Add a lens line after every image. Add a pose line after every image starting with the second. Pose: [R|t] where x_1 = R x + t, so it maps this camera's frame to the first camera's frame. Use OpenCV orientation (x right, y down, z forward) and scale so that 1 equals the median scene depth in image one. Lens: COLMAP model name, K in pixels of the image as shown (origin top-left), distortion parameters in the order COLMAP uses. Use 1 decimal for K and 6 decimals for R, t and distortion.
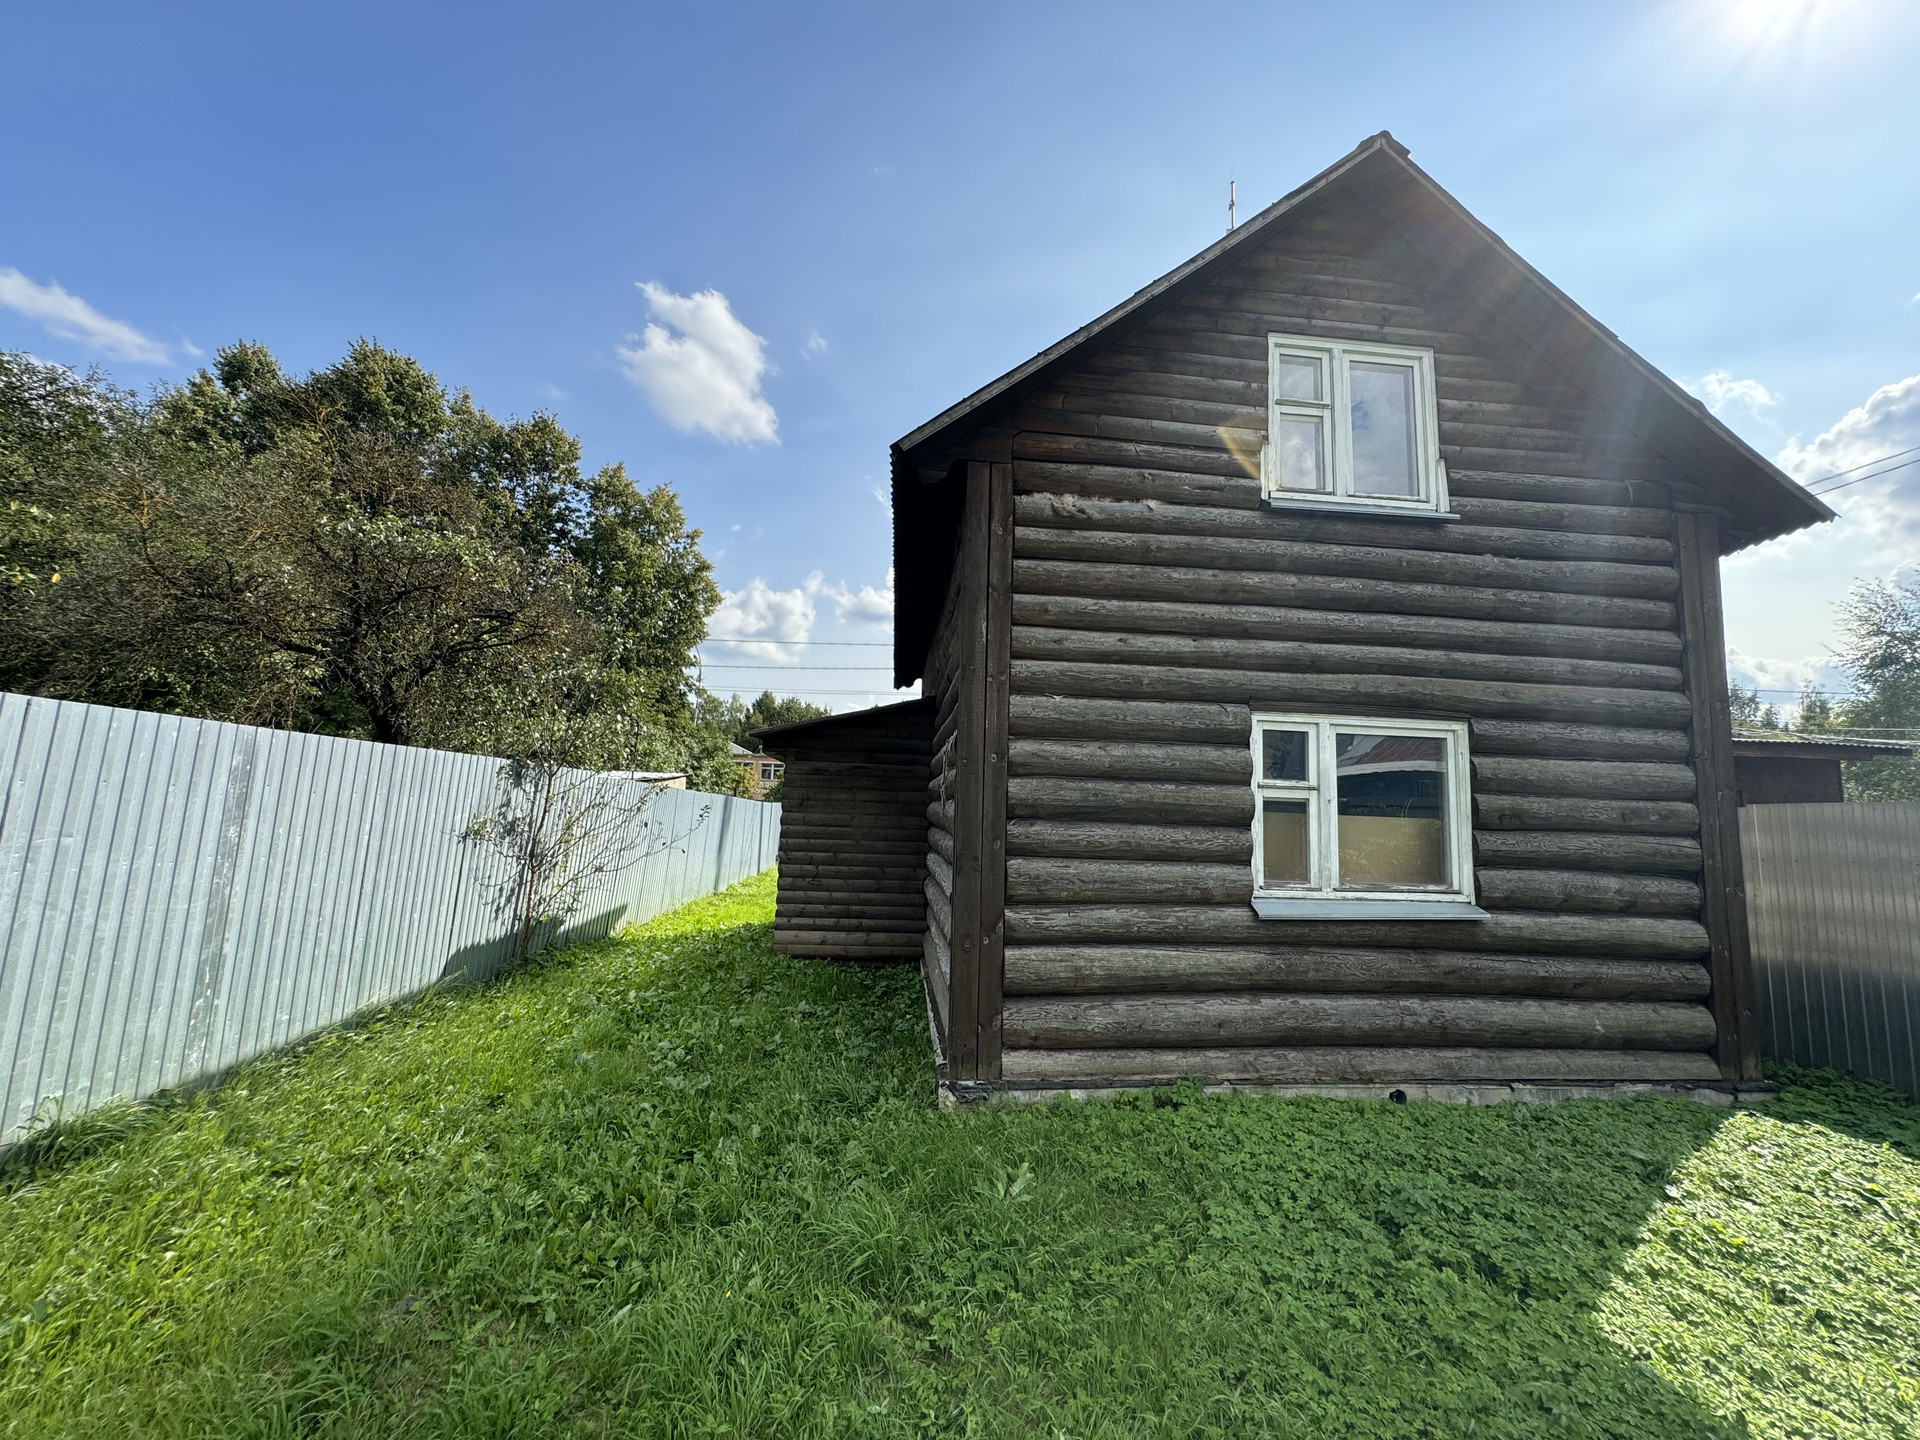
lens RADIAL K [[761.9, 0, 952.2], [0, 761.9, 725.0], [0, 0, 1]] dist [0.000899, 0.000192]
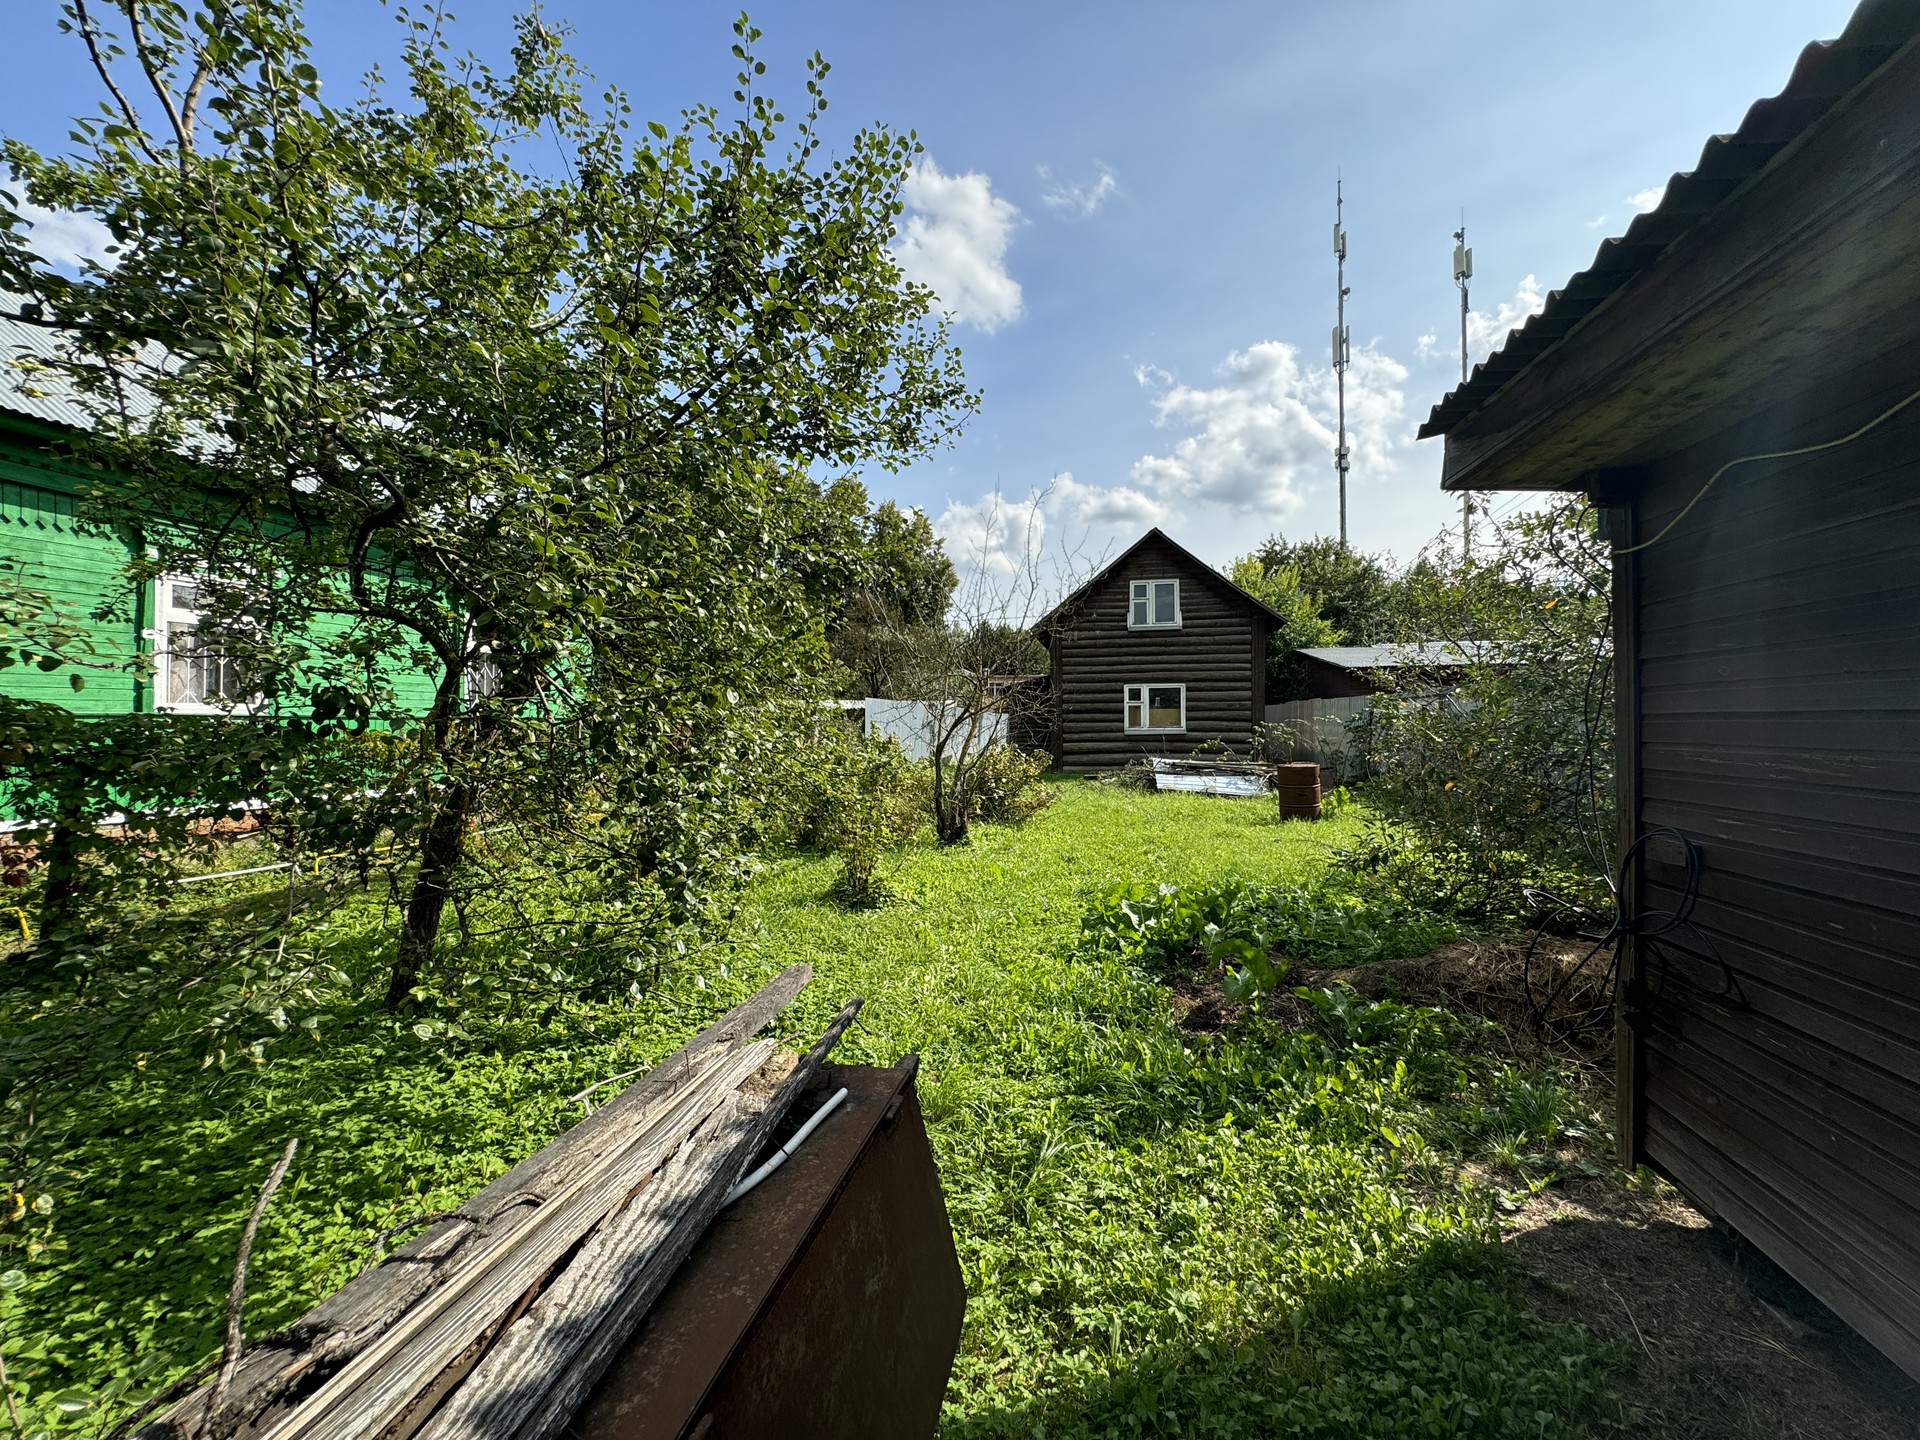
lens RADIAL K [[770.7, 0, 954.5], [0, 770.7, 719.8], [0, 0, 1]] dist [-0.001544, 0.000254]
pose [[0.958426, -0.042821, -0.282109, 0.644162], [0.074048, 0.992130, 0.100972, -0.292727], [0.275565, -0.117664, 0.954054, -2.976463]]
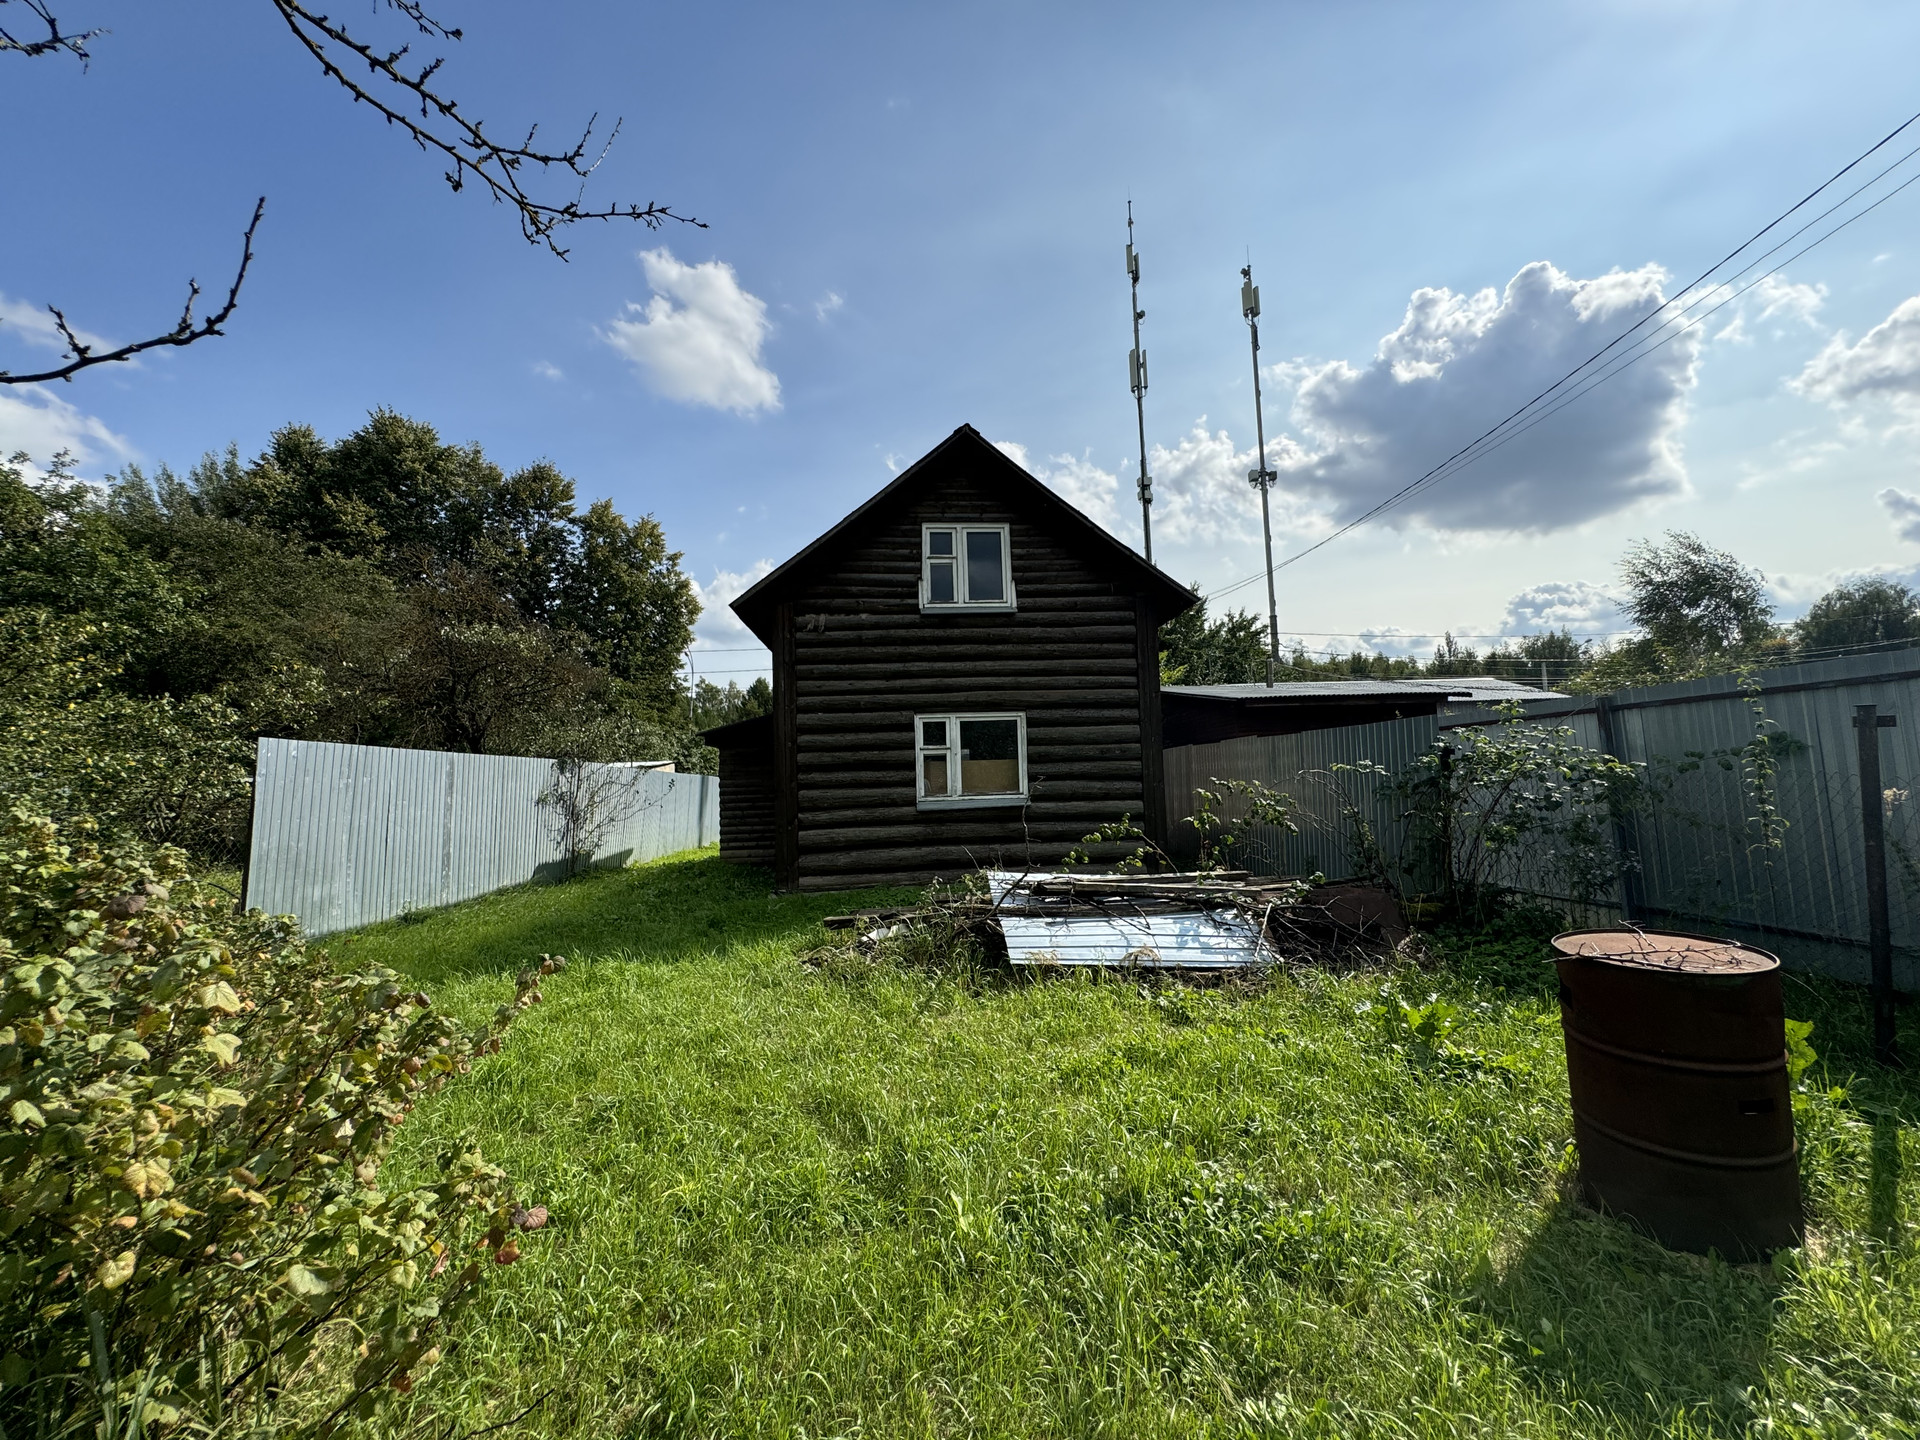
lens RADIAL K [[770.7, 0, 954.5], [0, 770.7, 719.8], [0, 0, 1]] dist [-0.001544, 0.000254]
pose [[0.997857, -0.064743, -0.009429, 0.499853], [0.065016, 0.997359, 0.032357, -0.059978], [0.007309, -0.032901, 0.999432, -1.071127]]
